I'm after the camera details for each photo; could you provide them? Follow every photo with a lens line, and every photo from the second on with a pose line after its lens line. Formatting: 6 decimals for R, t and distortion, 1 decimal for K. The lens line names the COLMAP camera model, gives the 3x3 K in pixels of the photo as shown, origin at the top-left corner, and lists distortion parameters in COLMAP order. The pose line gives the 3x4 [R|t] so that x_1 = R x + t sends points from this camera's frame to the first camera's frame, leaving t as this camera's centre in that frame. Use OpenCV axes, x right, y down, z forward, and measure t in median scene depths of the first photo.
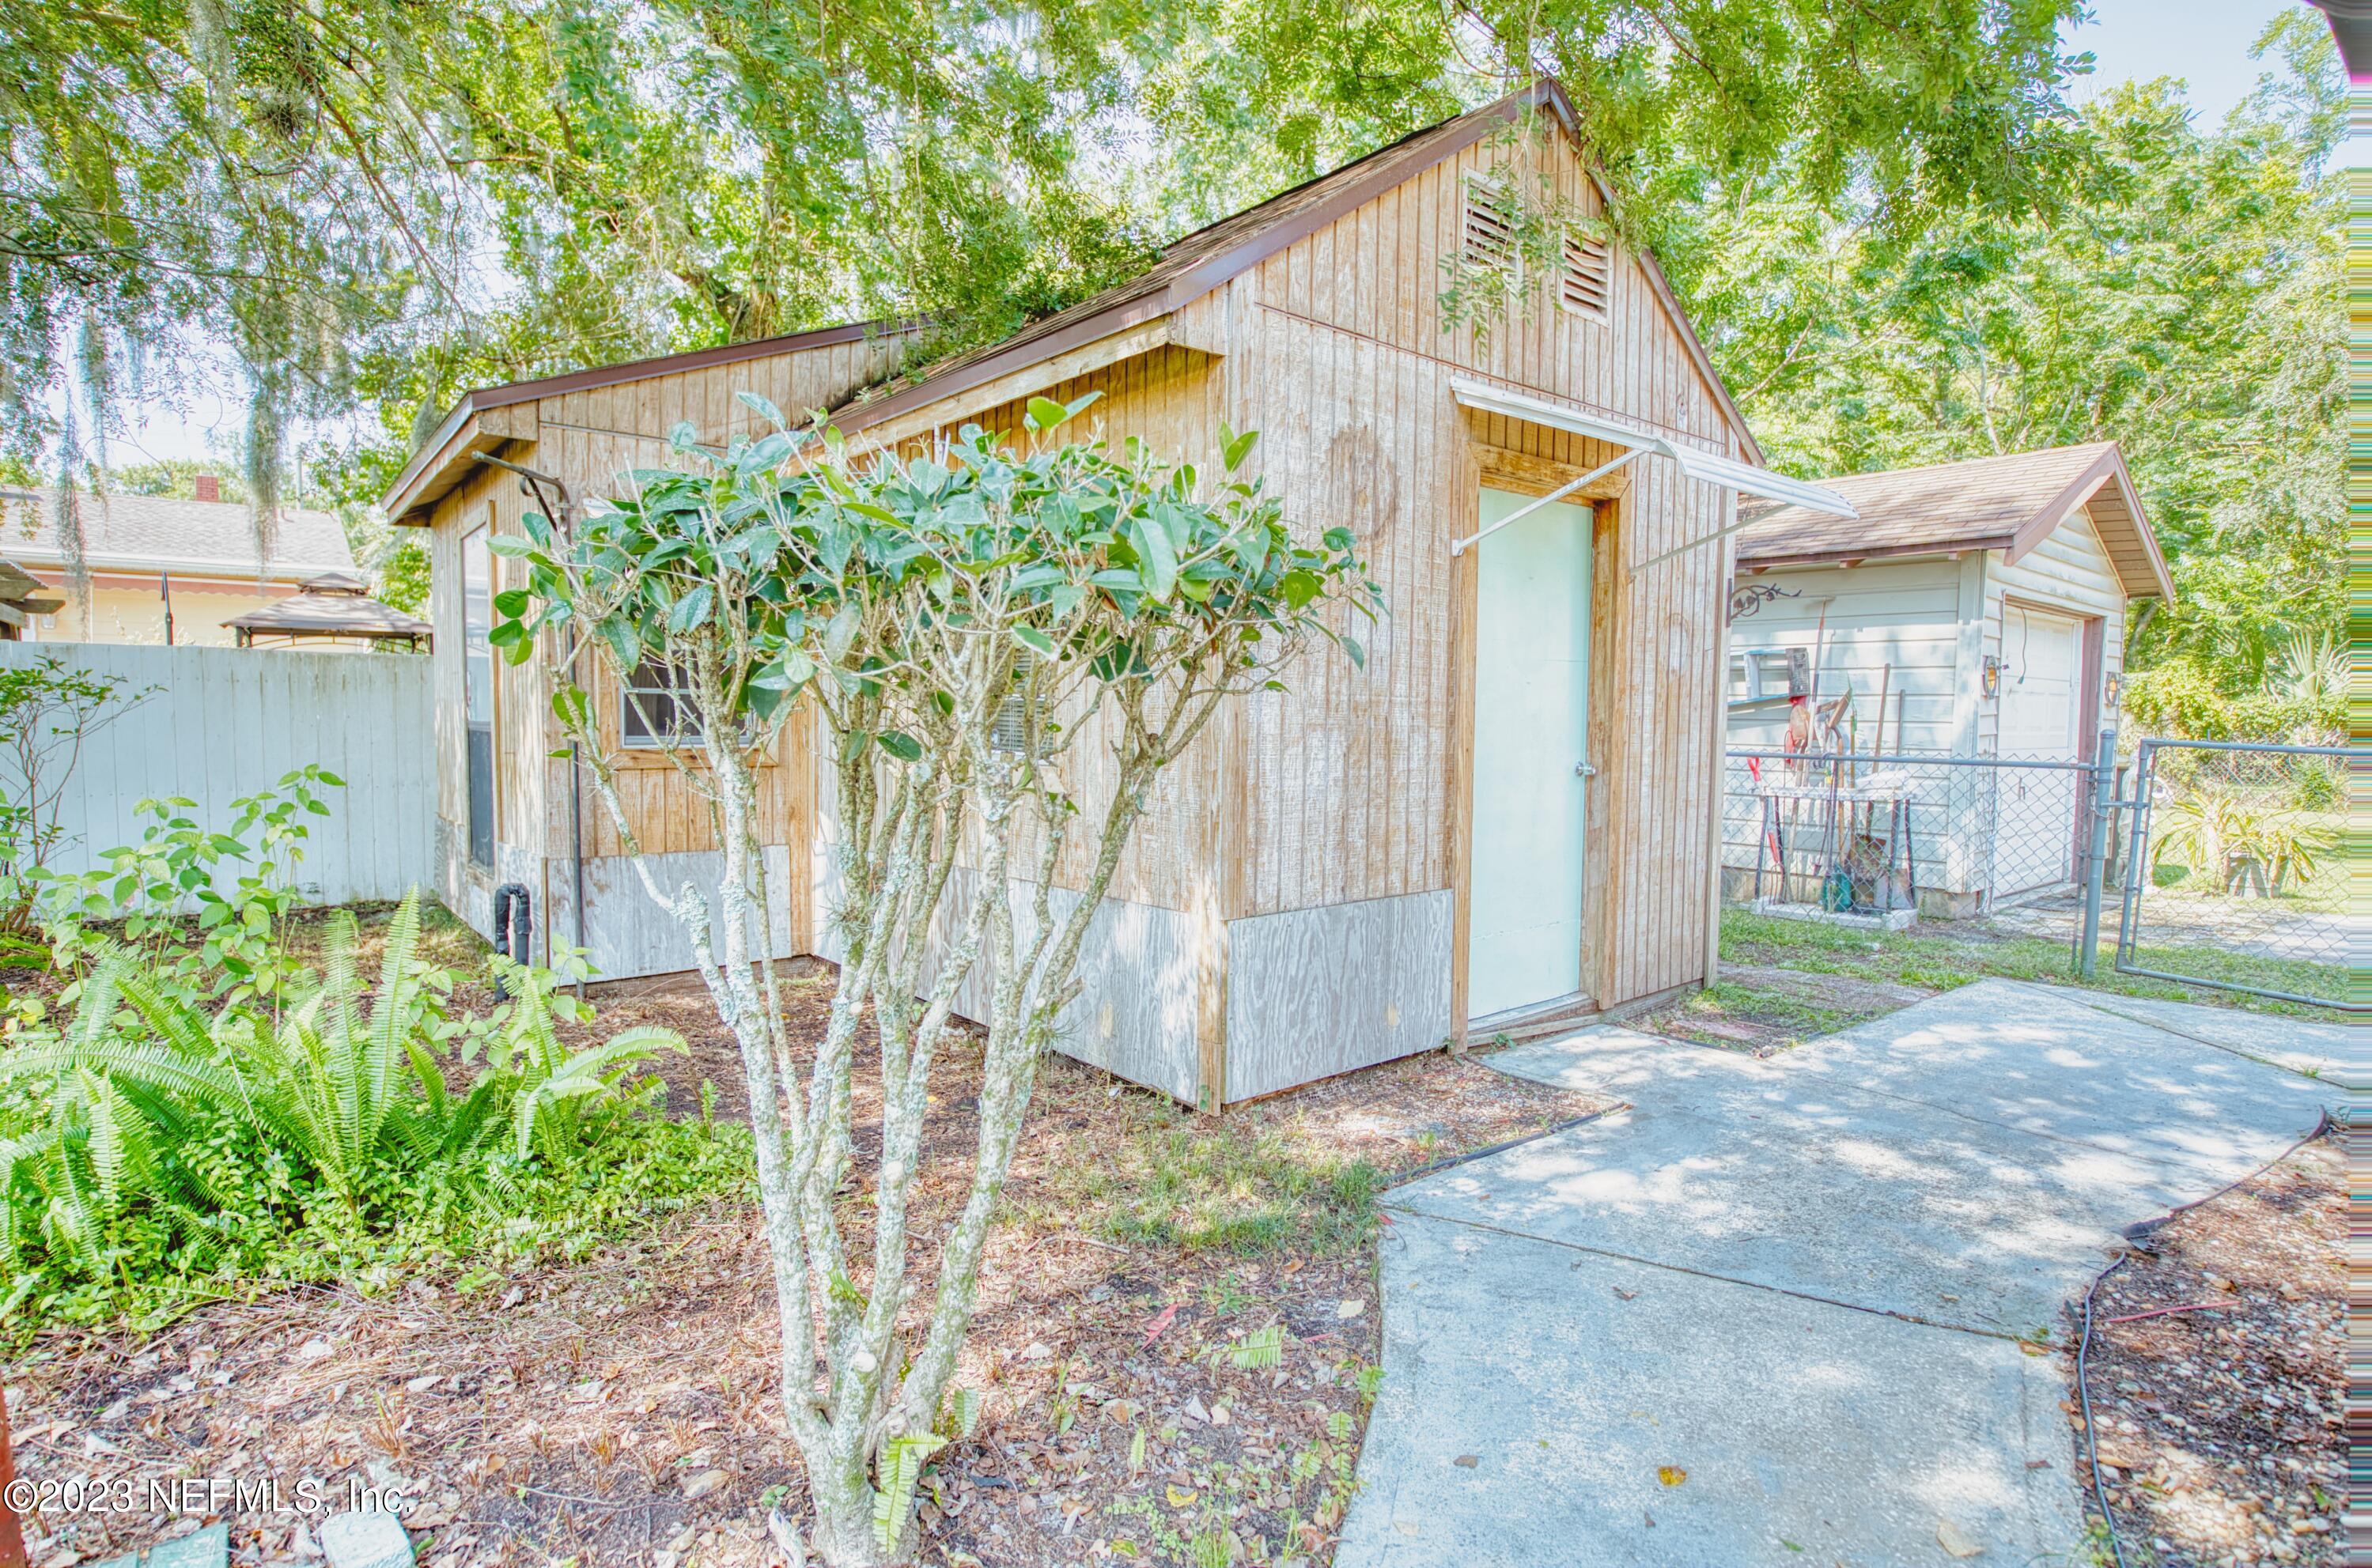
lens RADIAL K [[1205.4, 0, 1181.7], [0, 1205.4, 776.7], [0, 0, 1]] dist [-0.021598, 0.000647]
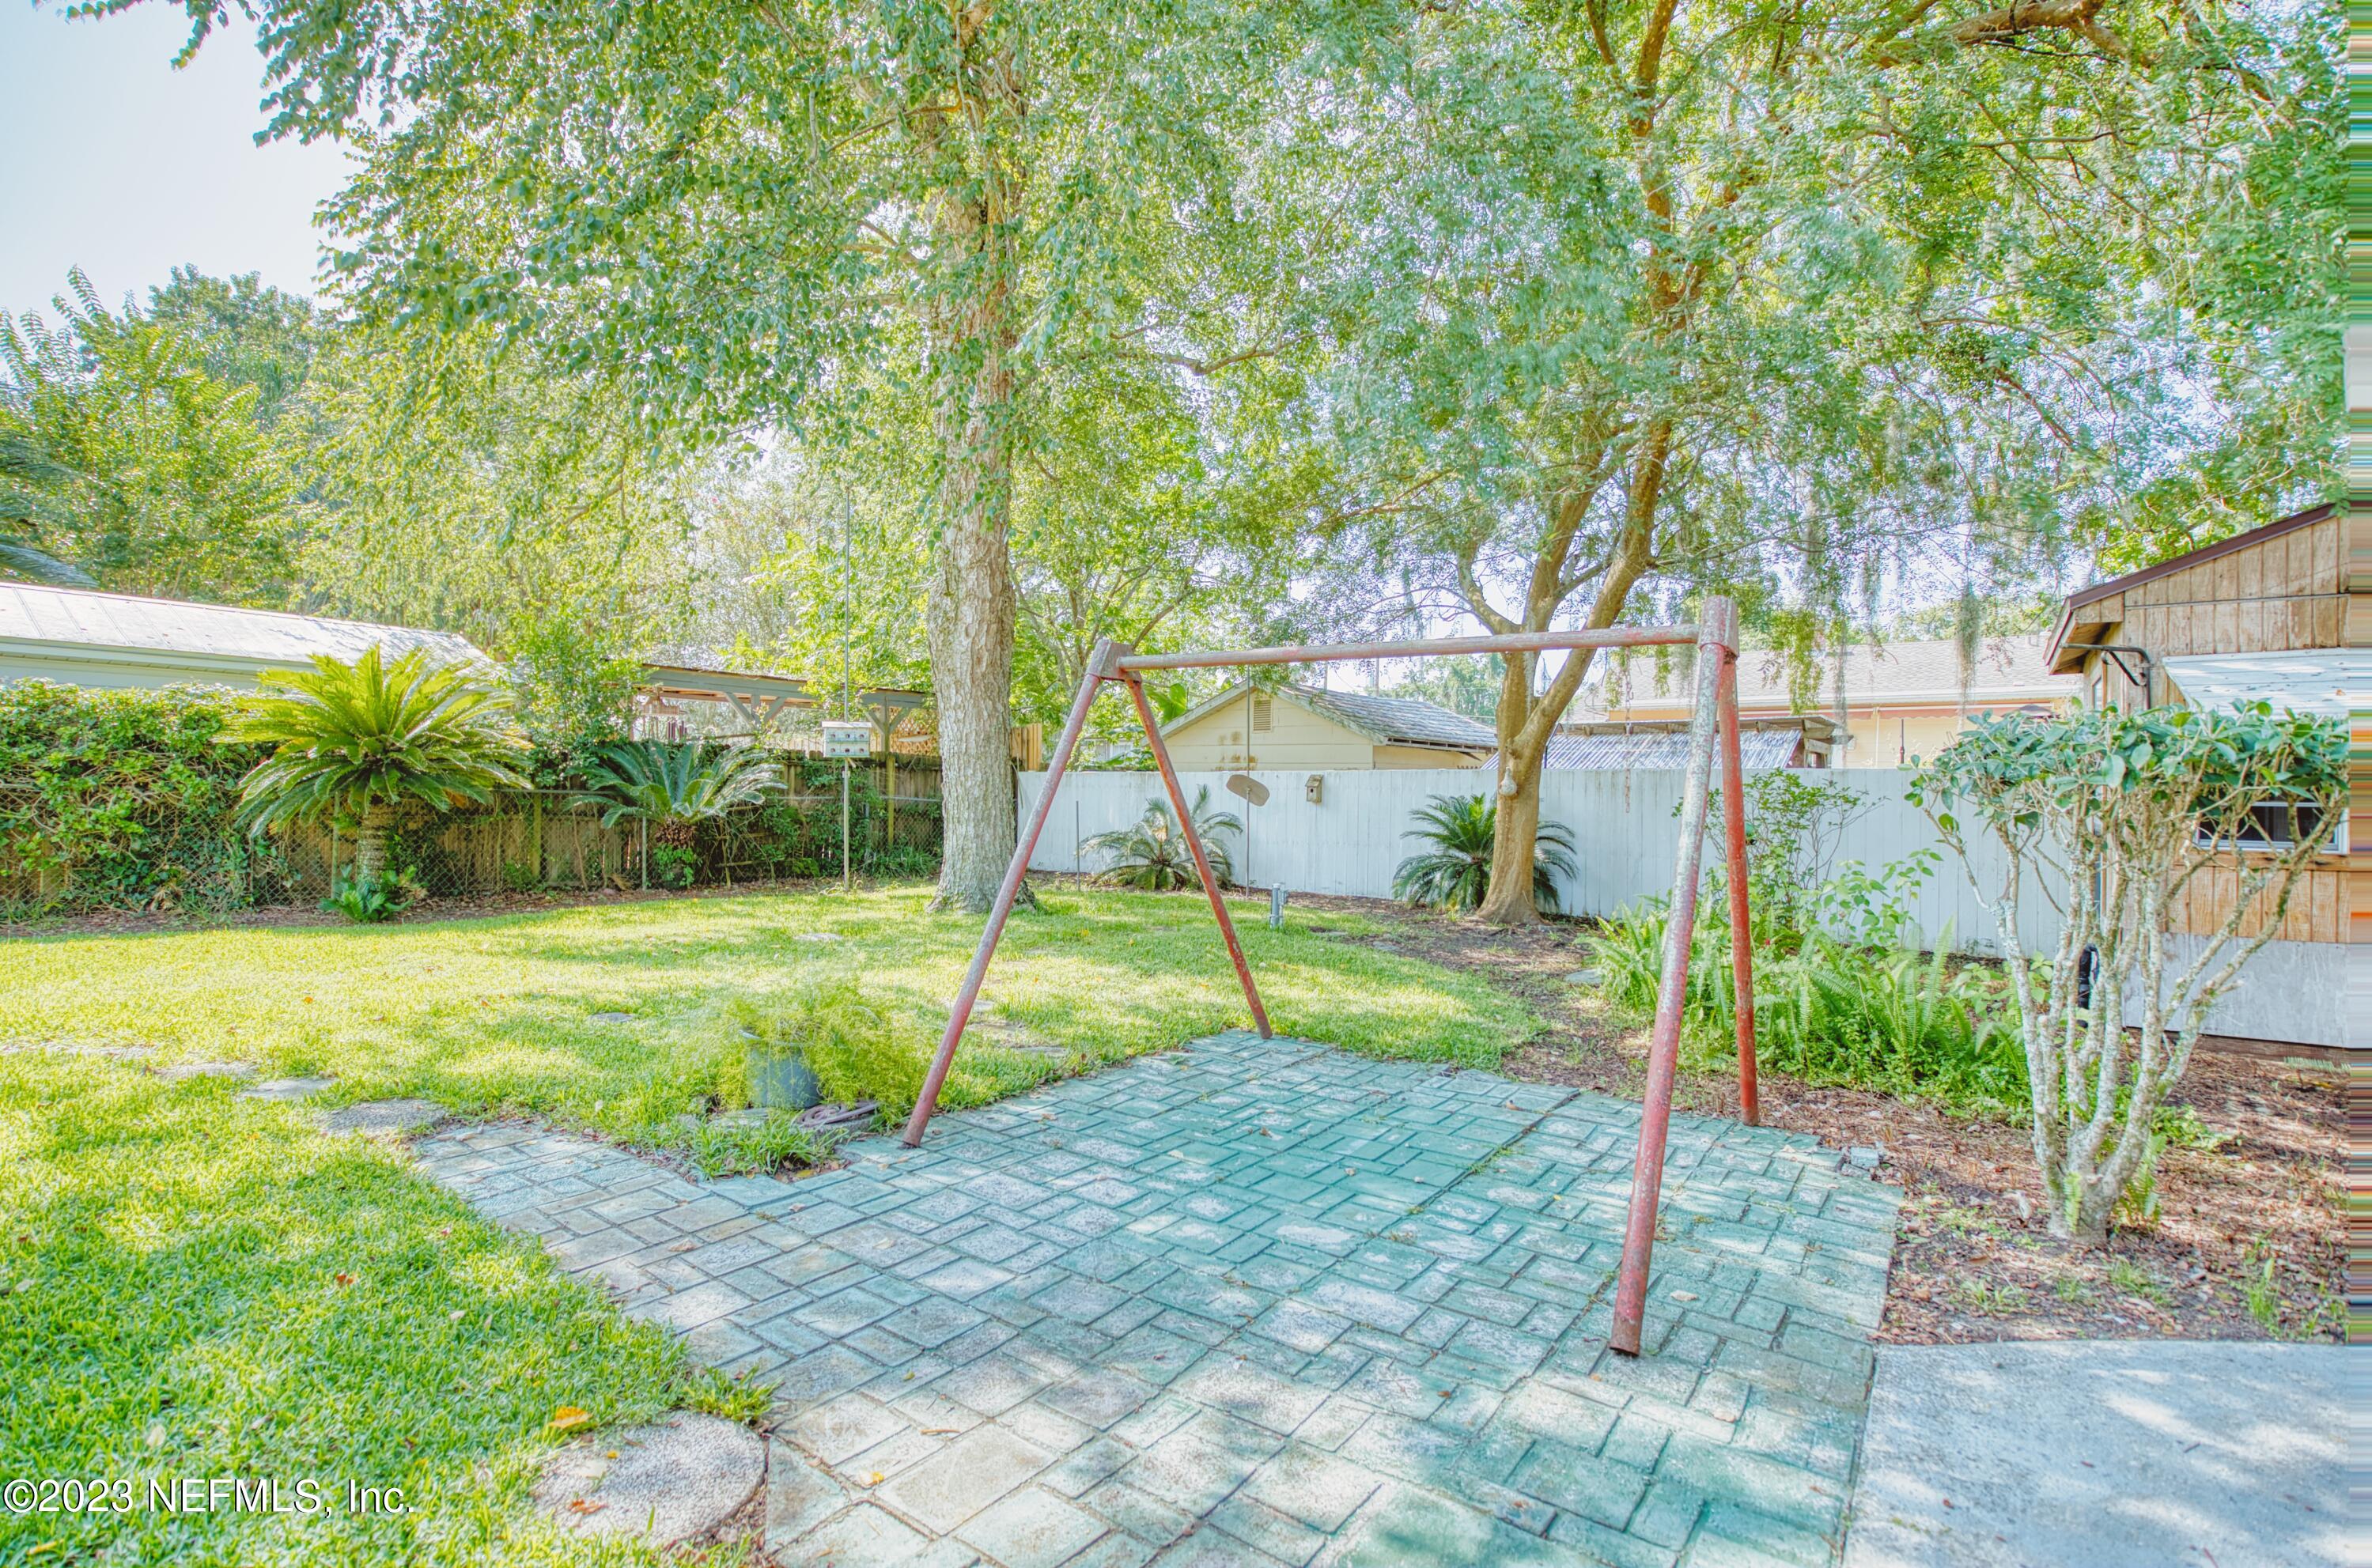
lens RADIAL K [[1110.4, 0, 1182.4], [0, 1110.4, 786.0], [0, 0, 1]] dist [-0.041100, 0.007523]
pose [[0.247979, -0.008374, -0.968729, 0.602904], [-0.064331, 0.997613, -0.025092, 0.011171], [0.966627, 0.068542, 0.246848, -0.513120]]
